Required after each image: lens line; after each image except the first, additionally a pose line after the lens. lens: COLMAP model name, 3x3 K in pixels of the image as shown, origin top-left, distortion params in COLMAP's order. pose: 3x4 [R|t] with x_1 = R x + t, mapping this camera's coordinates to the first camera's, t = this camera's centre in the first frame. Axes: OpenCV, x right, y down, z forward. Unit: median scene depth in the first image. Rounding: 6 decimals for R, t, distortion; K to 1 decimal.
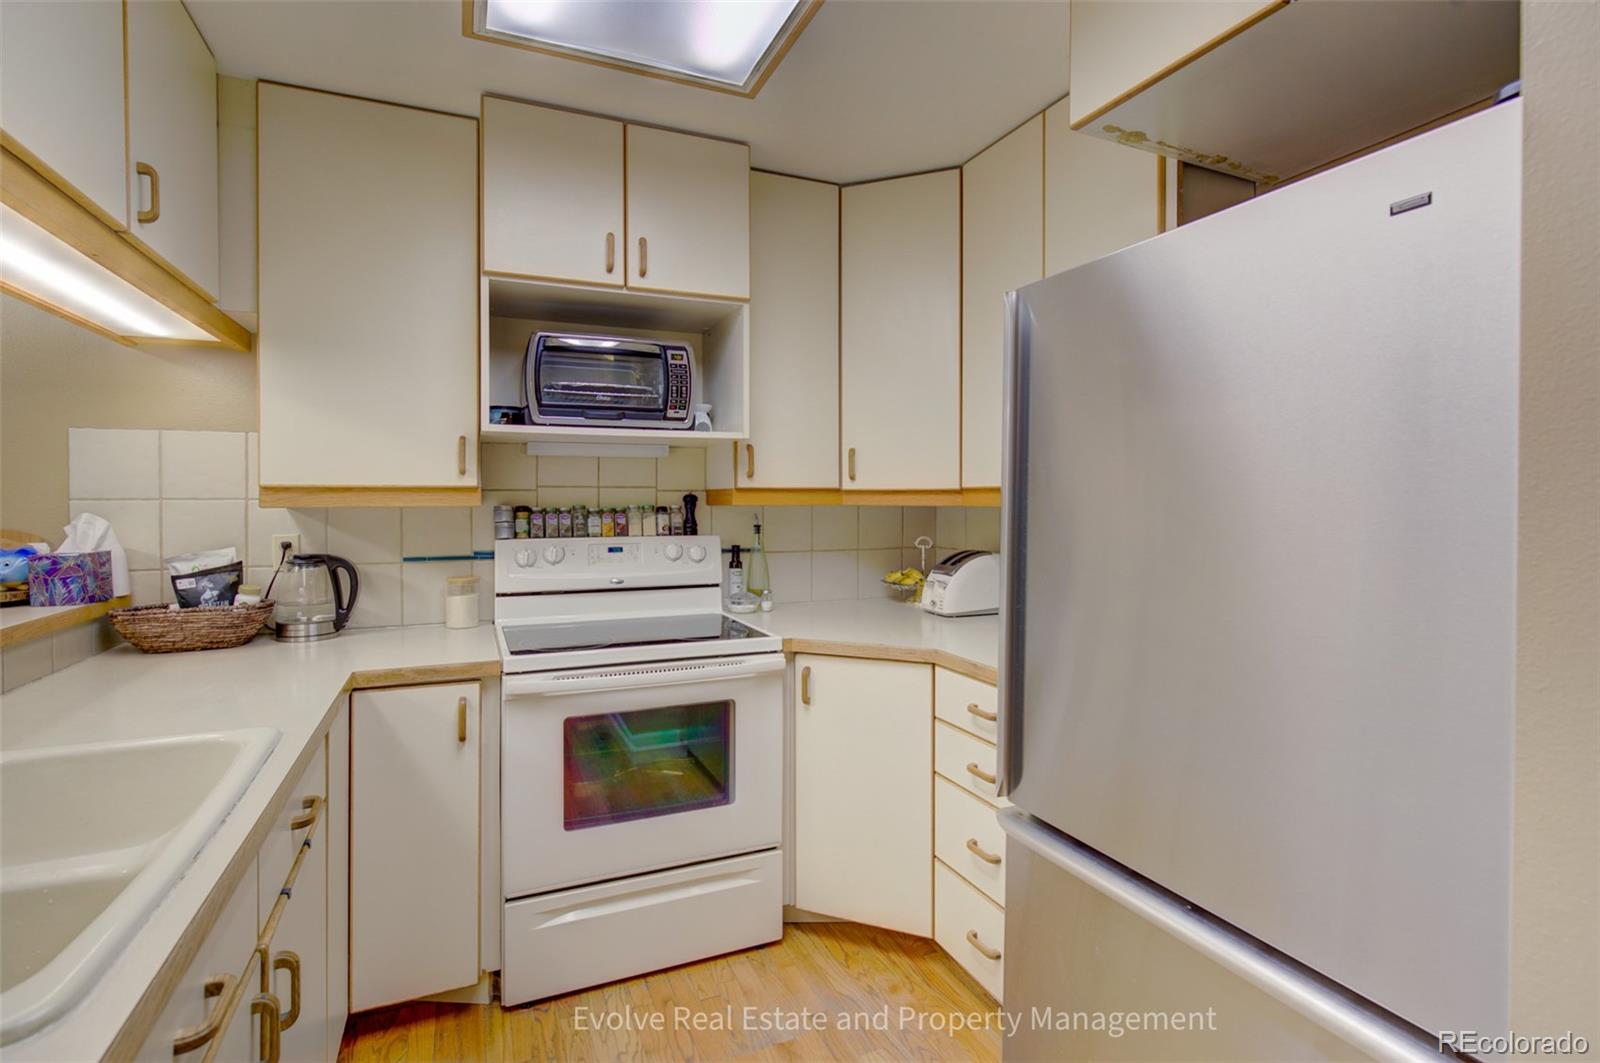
lens RADIAL K [[789.2, 0, 820.8], [0, 789.2, 499.4], [0, 0, 1]] dist [0.006400, 0.001049]
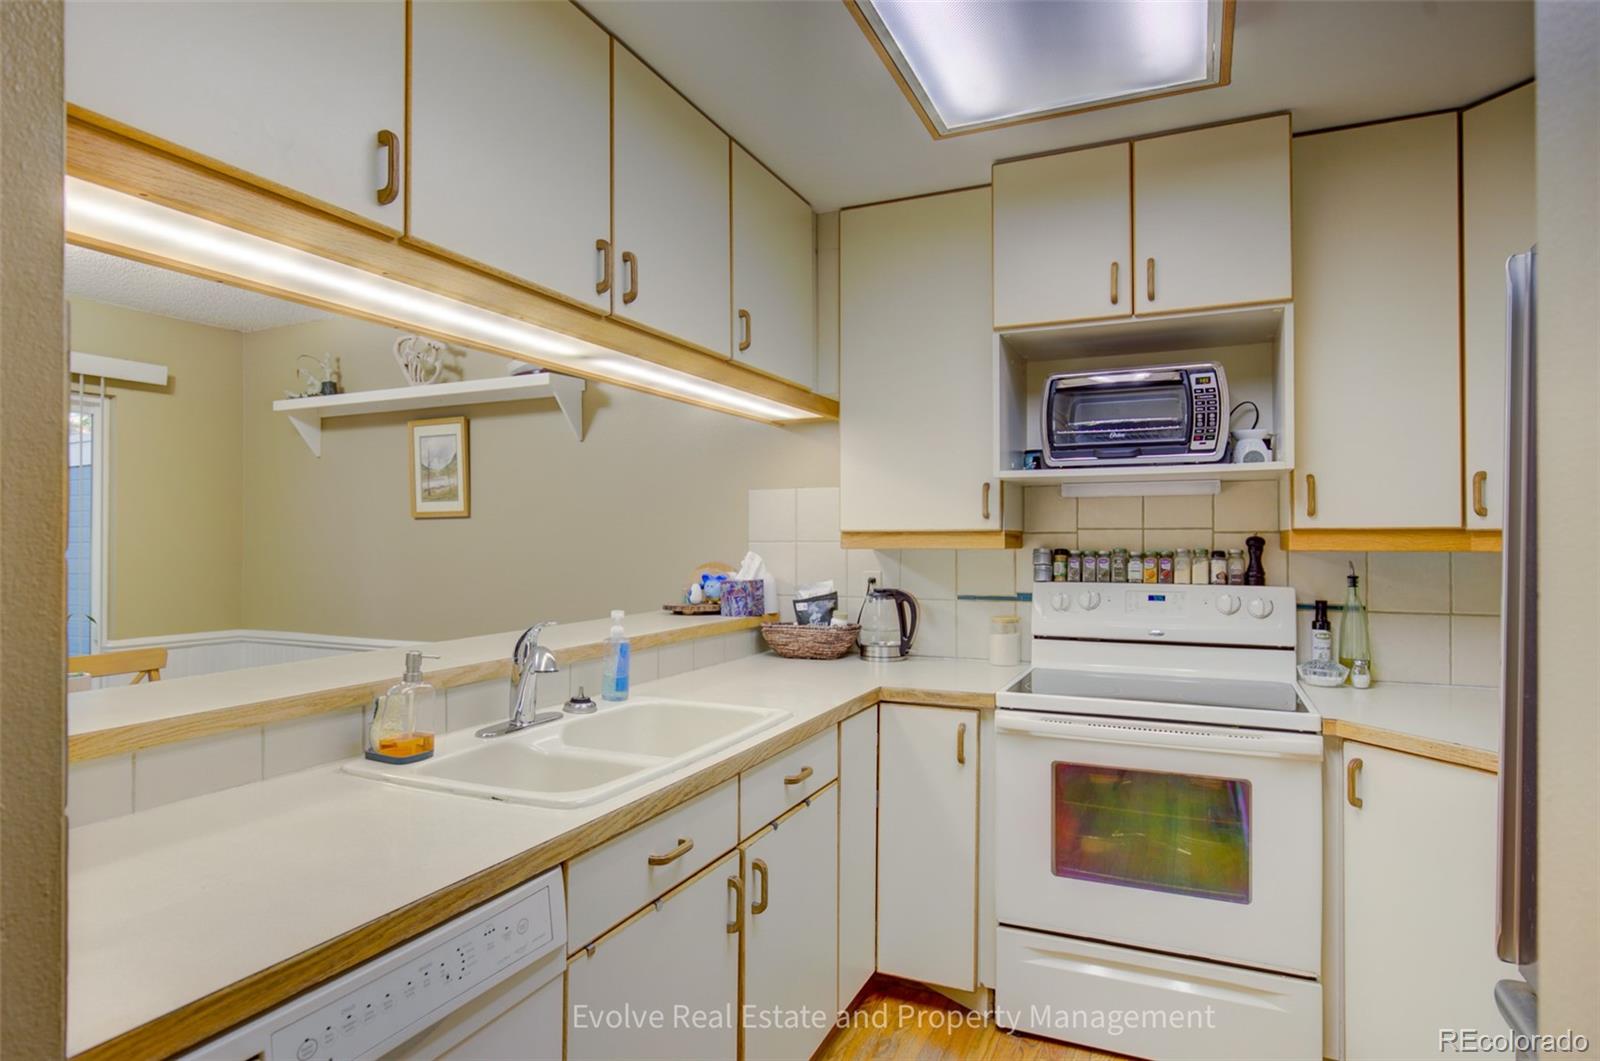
lens RADIAL K [[939.6, 0, 758.1], [0, 939.6, 502.7], [0, 0, 1]] dist [-0.000522, 0.017651]
pose [[0.647061, -0.030417, -0.761831, 0.303530], [-0.000965, 0.999170, -0.040712, -0.001368], [0.762438, 0.027078, 0.646495, -0.054209]]
